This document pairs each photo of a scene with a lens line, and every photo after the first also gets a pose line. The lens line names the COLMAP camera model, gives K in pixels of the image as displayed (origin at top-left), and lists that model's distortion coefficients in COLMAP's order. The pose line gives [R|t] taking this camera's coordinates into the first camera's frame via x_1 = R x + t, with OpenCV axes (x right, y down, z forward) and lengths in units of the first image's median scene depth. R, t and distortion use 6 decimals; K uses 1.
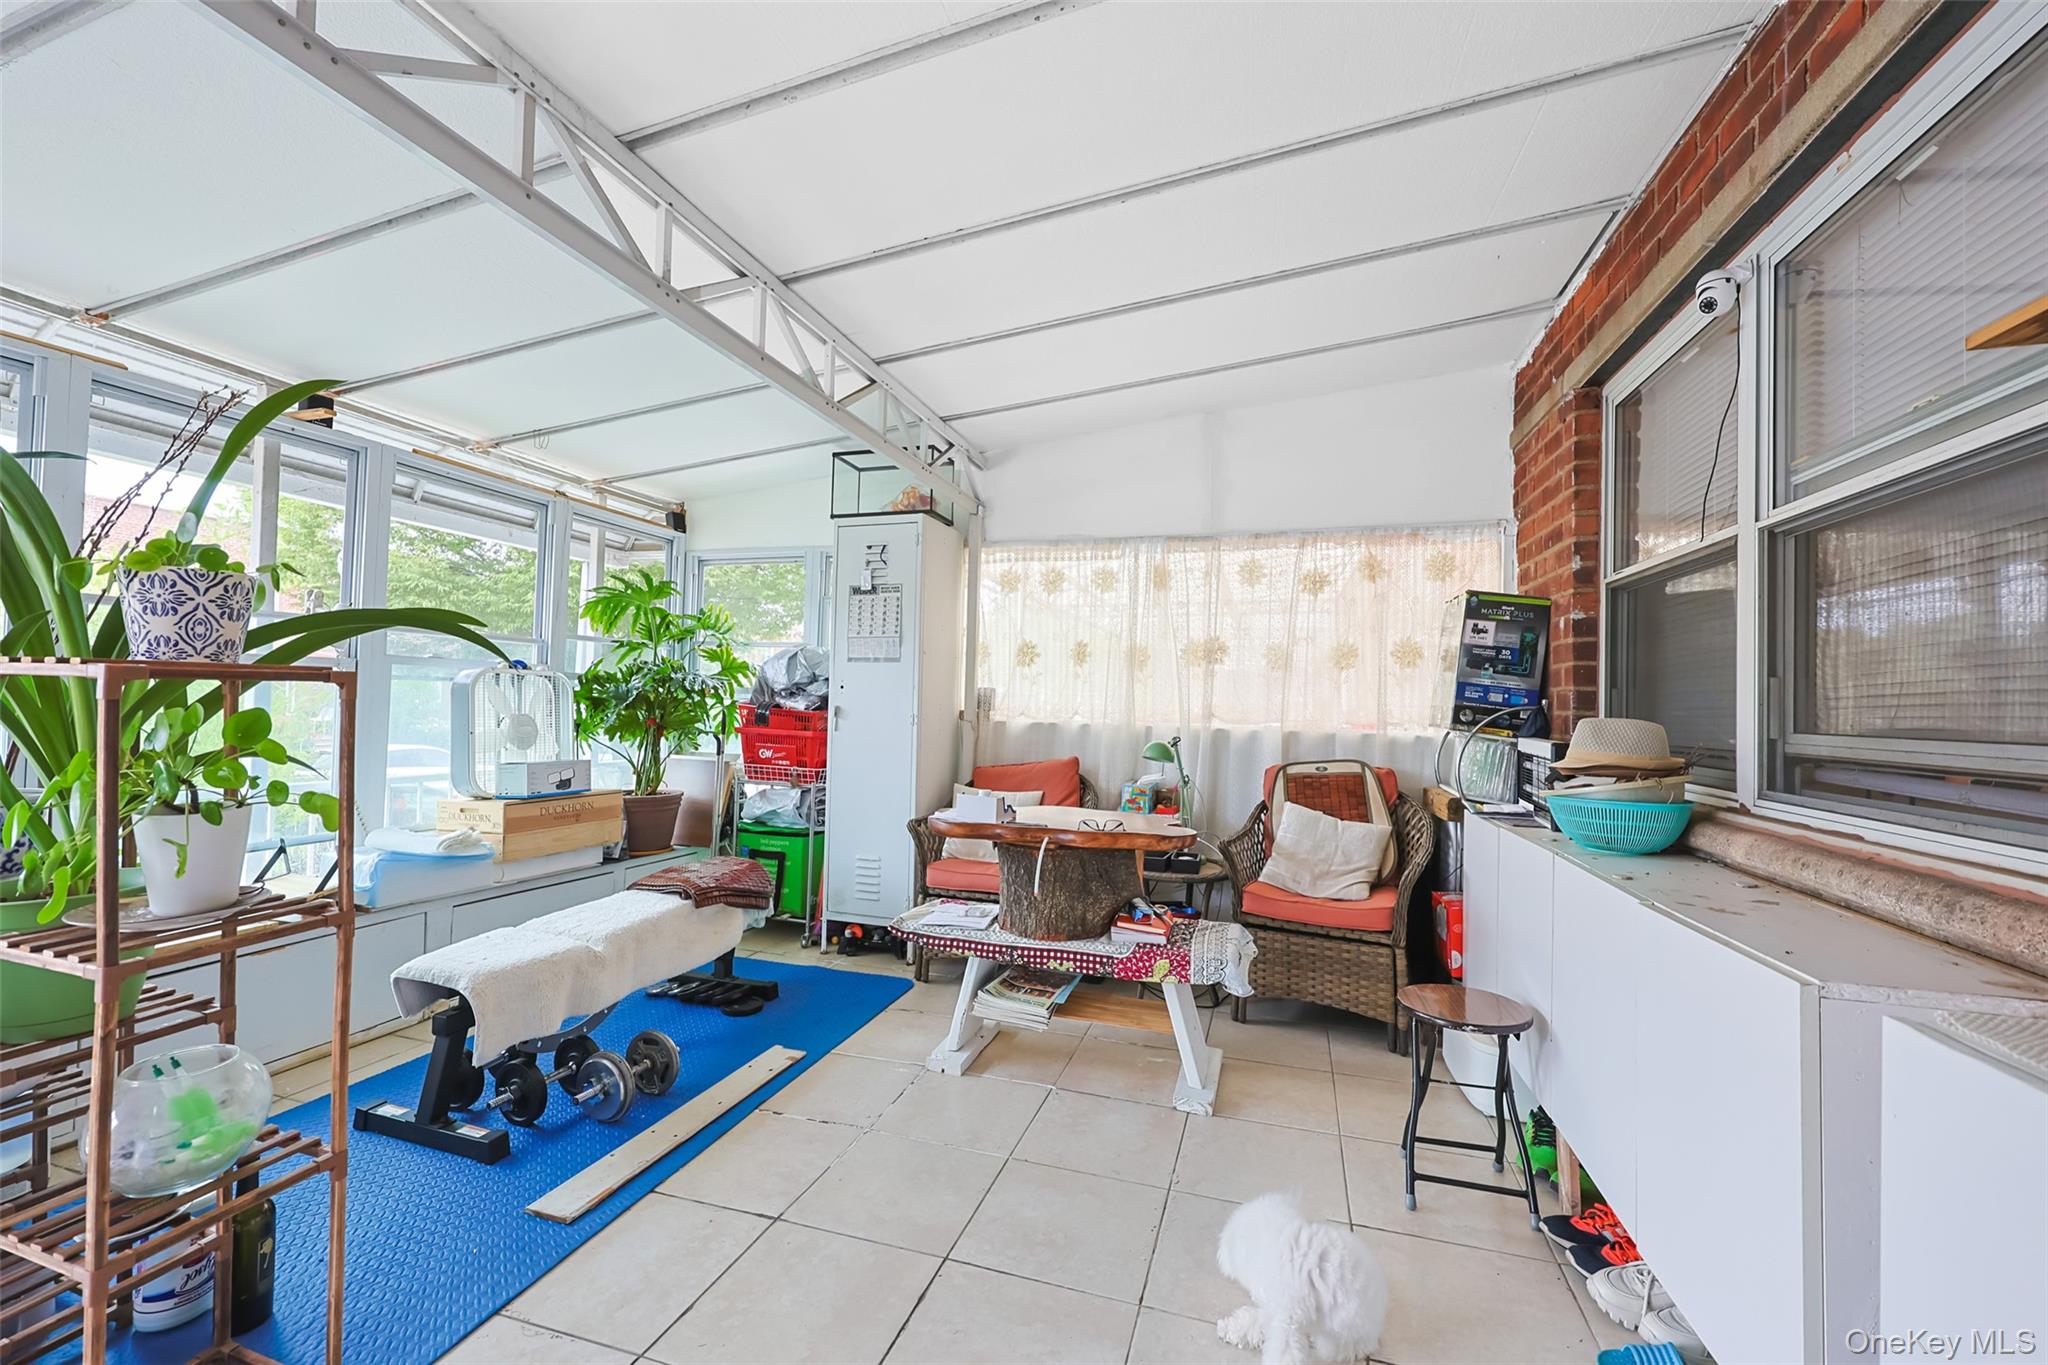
lens RADIAL K [[819.4, 0, 1024.0], [0, 819.4, 682.5], [0, 0, 1]] dist [-0.000120, -0.000351]
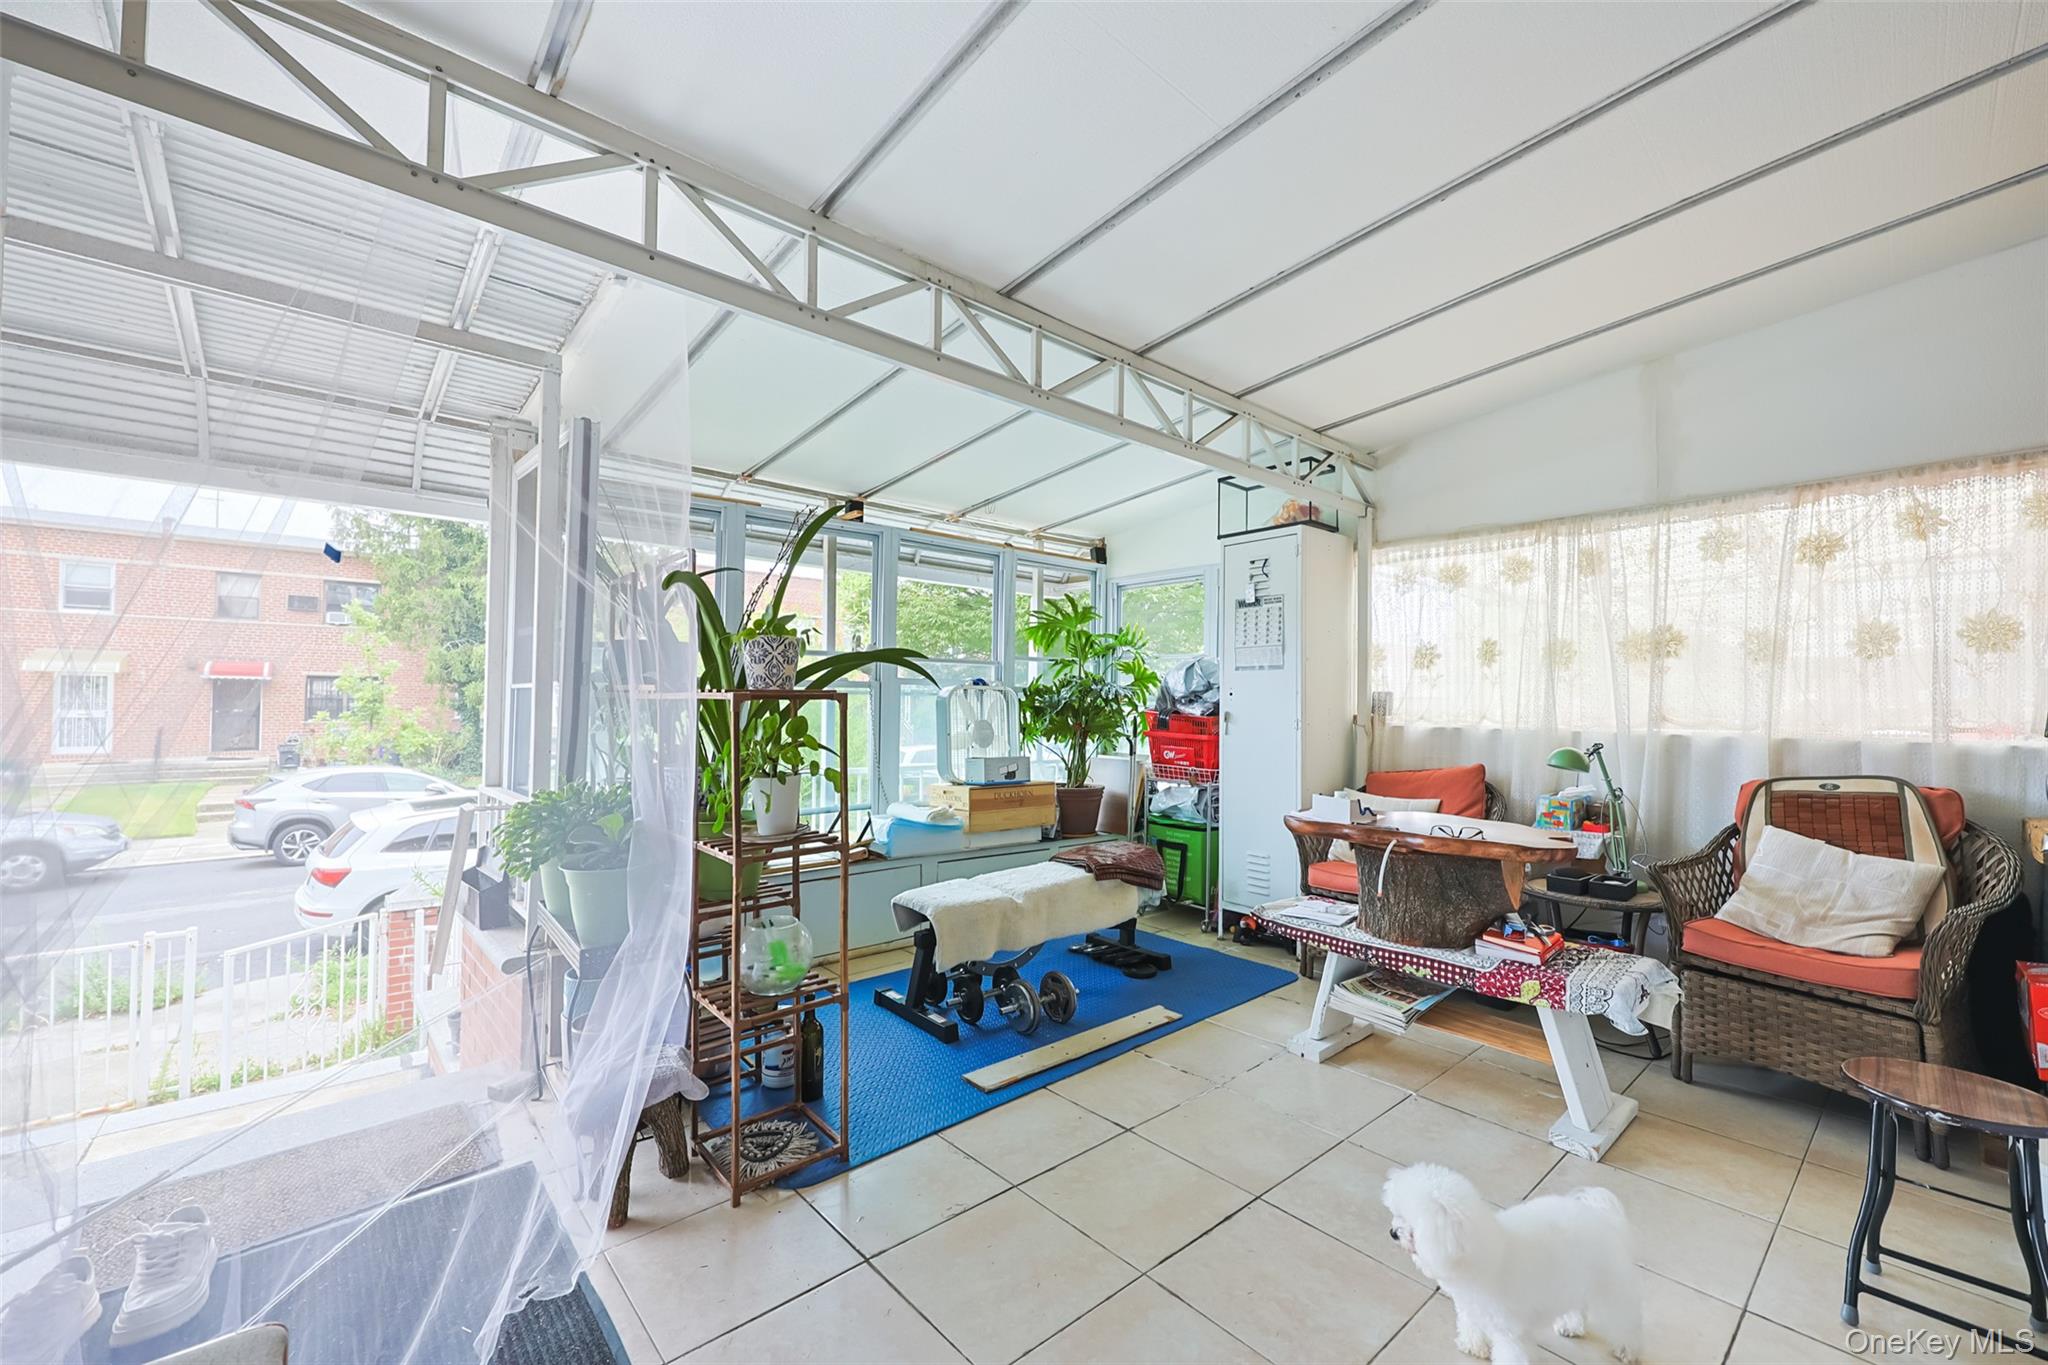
lens RADIAL K [[820.7, 0, 1024.0], [0, 820.7, 682.5], [0, 0, 1]] dist [0.000798, 0.000115]
pose [[0.852031, -0.027519, -0.522767, 0.140749], [0.023660, 0.999621, -0.014059, -0.001285], [0.522956, -0.000390, 0.852360, -0.080937]]
